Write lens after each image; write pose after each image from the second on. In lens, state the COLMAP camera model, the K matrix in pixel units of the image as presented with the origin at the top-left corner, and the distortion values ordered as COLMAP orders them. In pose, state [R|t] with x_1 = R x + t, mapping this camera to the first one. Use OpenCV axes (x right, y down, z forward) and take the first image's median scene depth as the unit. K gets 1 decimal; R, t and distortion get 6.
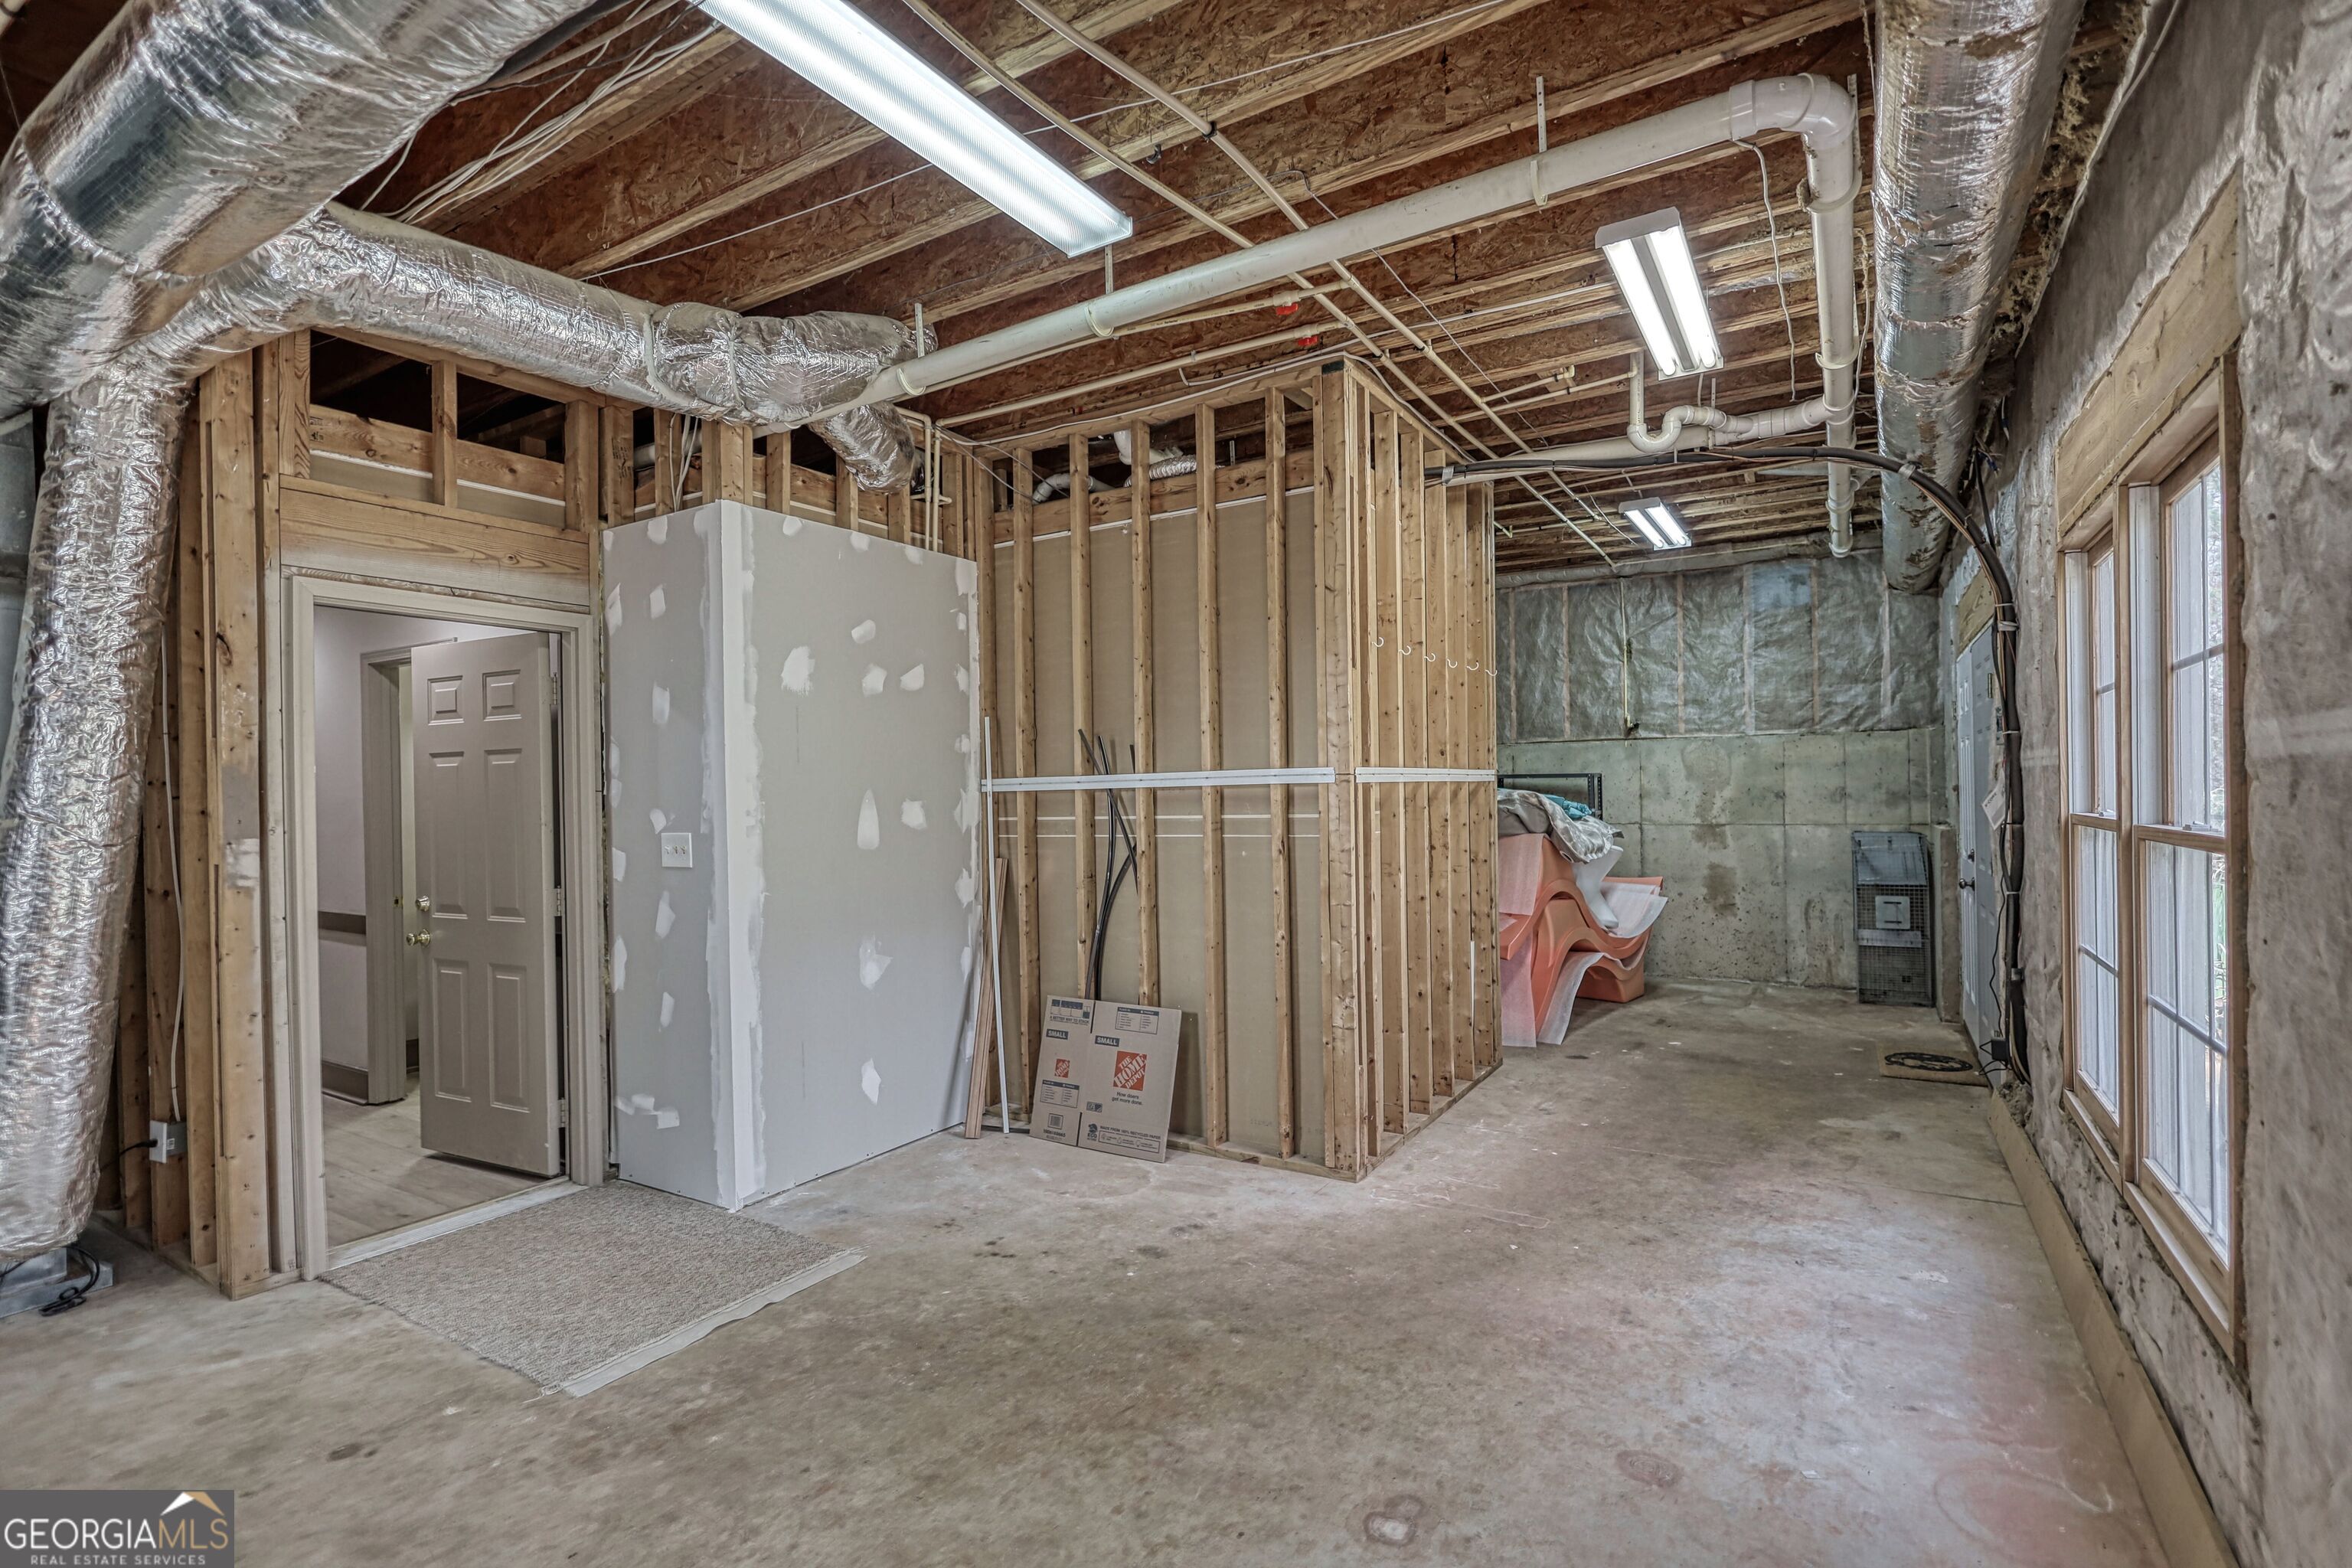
lens RADIAL K [[1099.6, 0, 1170.2], [0, 1099.6, 793.5], [0, 0, 1]] dist [-0.000805, -0.000466]
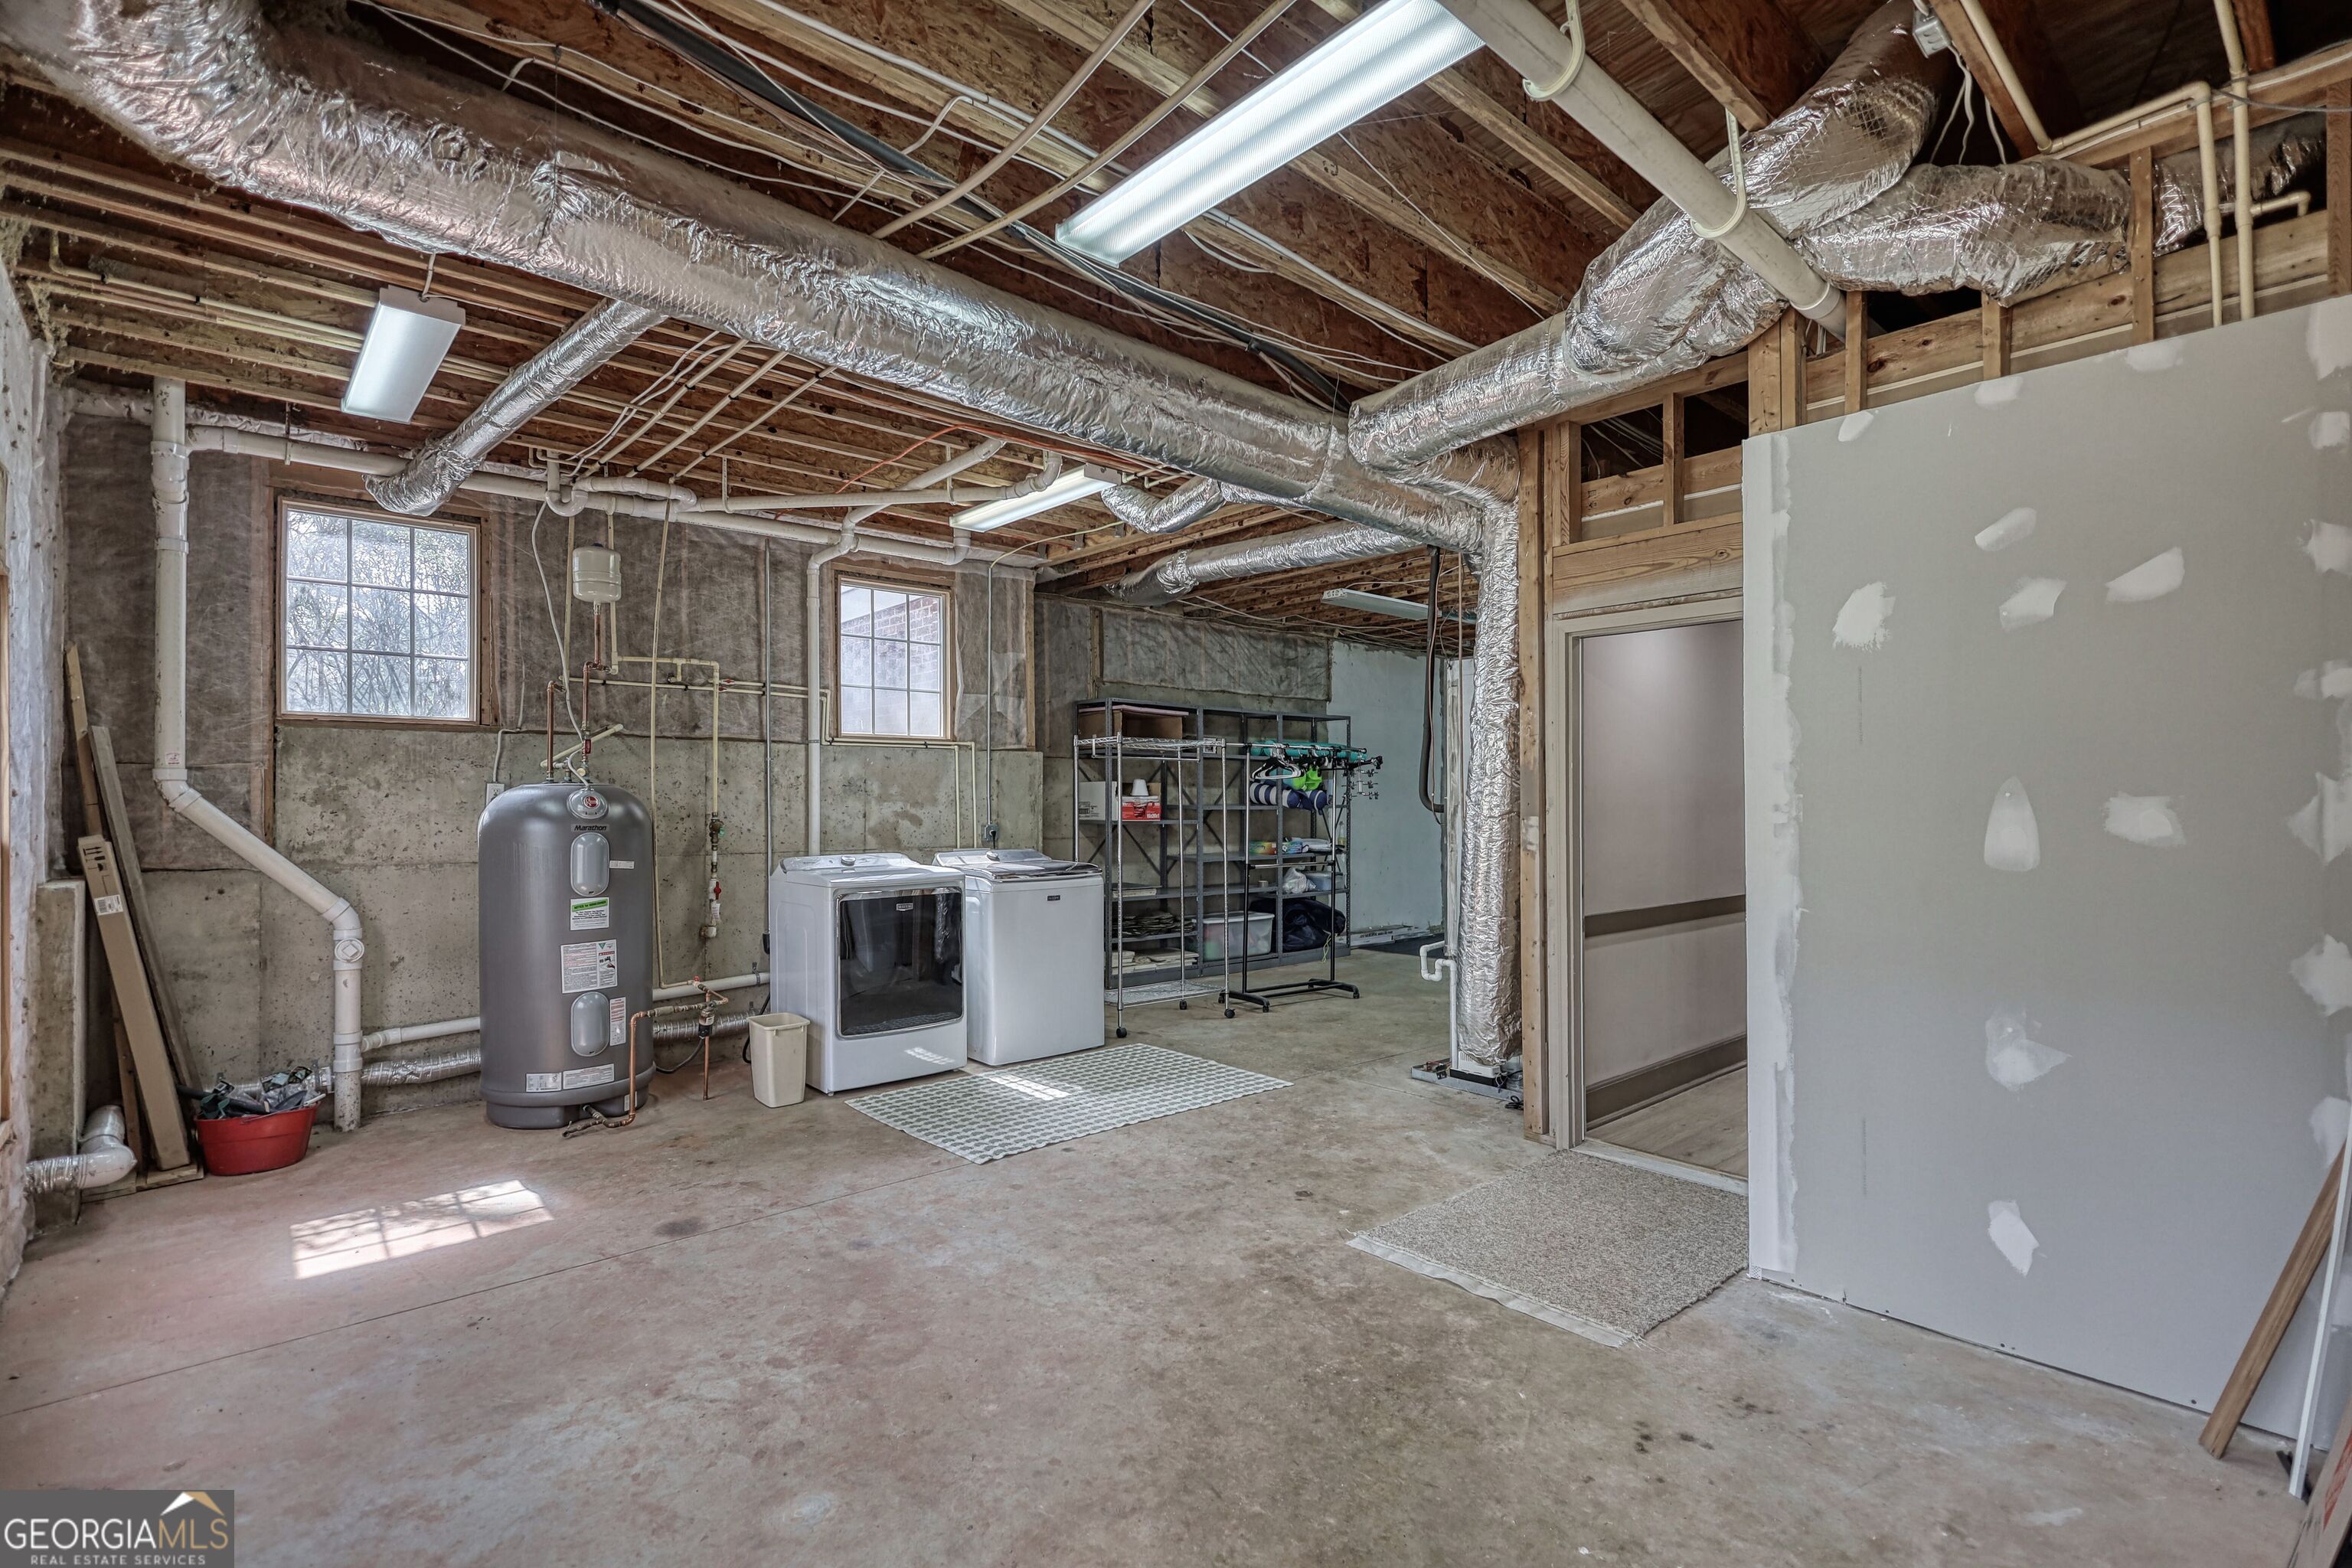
lens RADIAL K [[1099.6, 0, 1172.5], [0, 1099.6, 789.8], [0, 0, 1]] dist [-0.000805, -0.000466]
pose [[-0.292386, 0.010064, -0.956247, 0.635771], [0.010689, 0.999917, 0.007255, -0.007802], [0.956241, -0.008100, -0.292470, 0.966251]]
